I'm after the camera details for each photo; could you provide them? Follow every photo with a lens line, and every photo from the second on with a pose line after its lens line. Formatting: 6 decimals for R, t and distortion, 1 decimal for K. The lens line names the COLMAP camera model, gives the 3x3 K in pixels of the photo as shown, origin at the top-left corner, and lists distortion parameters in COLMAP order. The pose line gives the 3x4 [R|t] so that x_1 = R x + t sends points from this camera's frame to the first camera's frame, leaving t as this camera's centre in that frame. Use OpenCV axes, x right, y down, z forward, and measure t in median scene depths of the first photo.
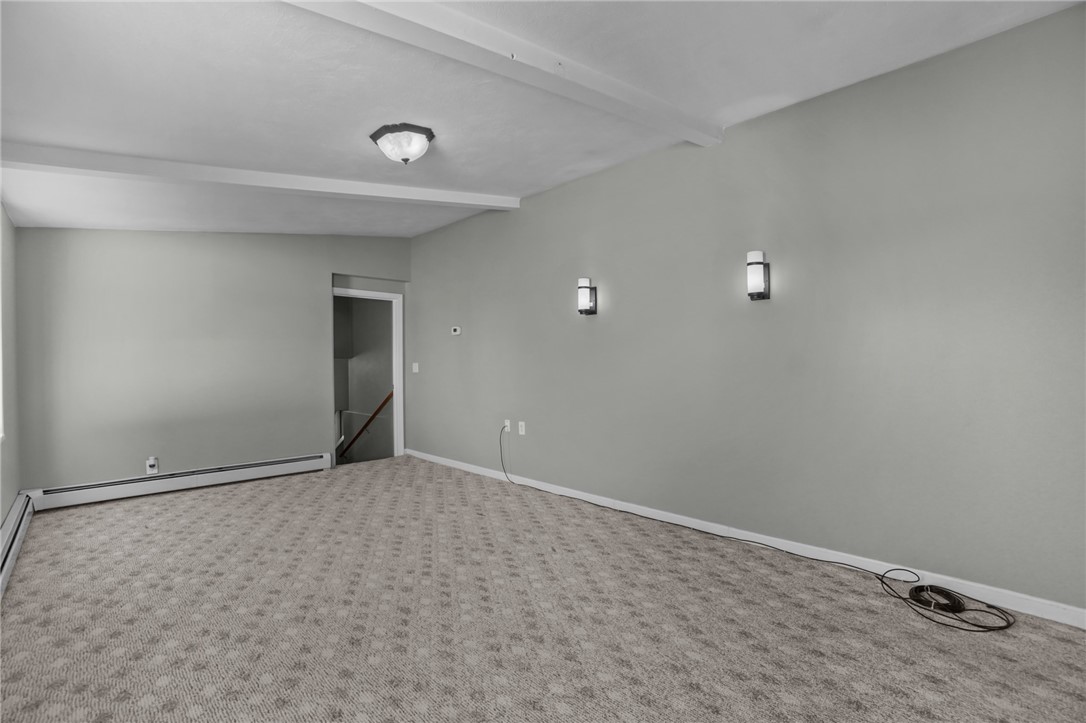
lens RADIAL K [[477.7, 0, 511.8], [0, 477.7, 362.3], [0, 0, 1]] dist [-0.063342, 0.027446]
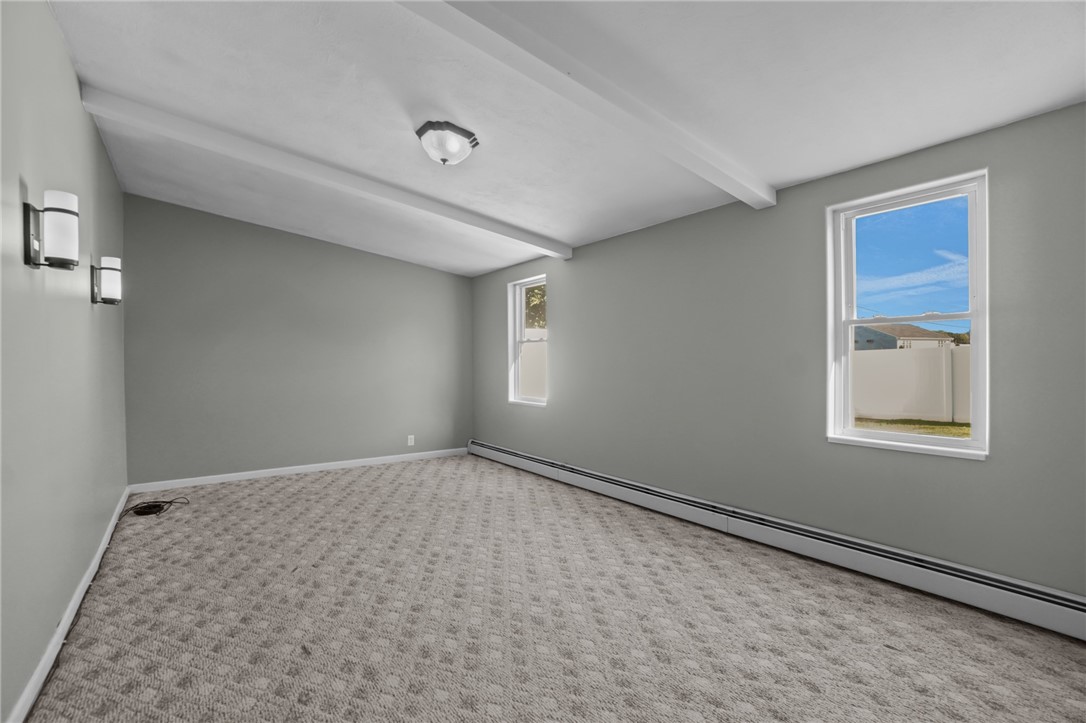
lens RADIAL K [[461.4, 0, 543.0], [0, 461.4, 361.5], [0, 0, 1]] dist [-0.061618, 0.018825]
pose [[-0.997191, 0.014207, 0.073538, -0.459892], [0.015035, 0.999830, 0.010716, -0.014492], [-0.073373, 0.011792, -0.997235, 1.807673]]
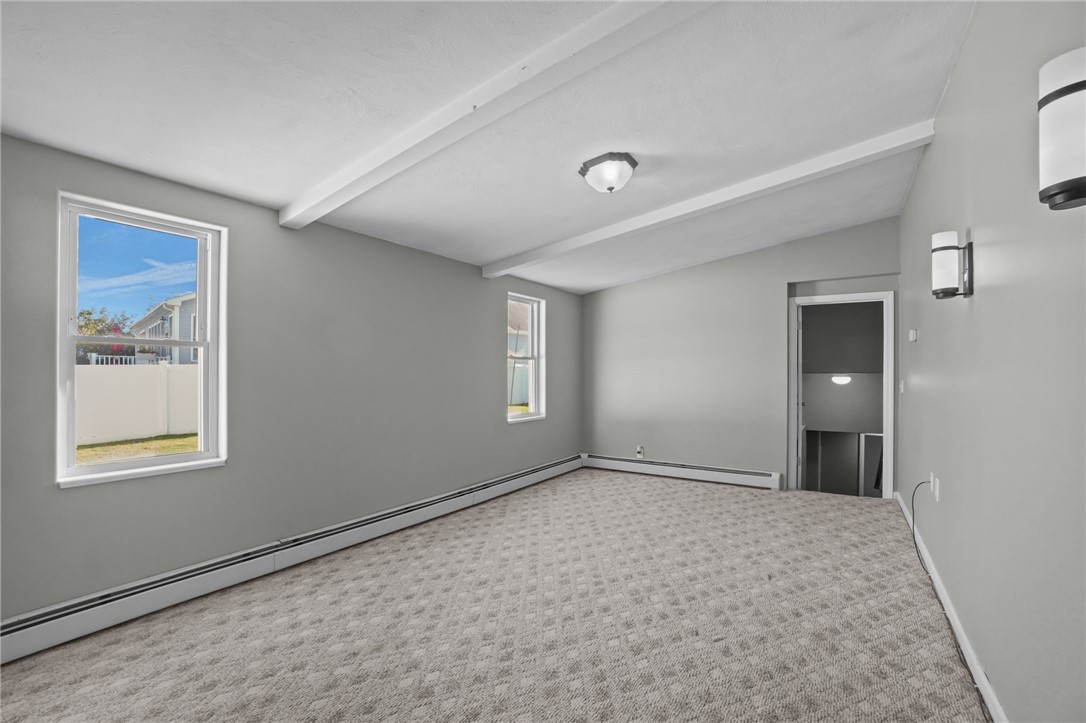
lens RADIAL K [[474.9, 0, 554.5], [0, 474.9, 357.7], [0, 0, 1]] dist [-0.061206, 0.021594]
pose [[0.269511, -0.026000, -0.962646, 0.705748], [-0.008369, 0.999534, -0.029339, -0.014910], [0.962961, 0.015963, 0.269168, 0.548578]]
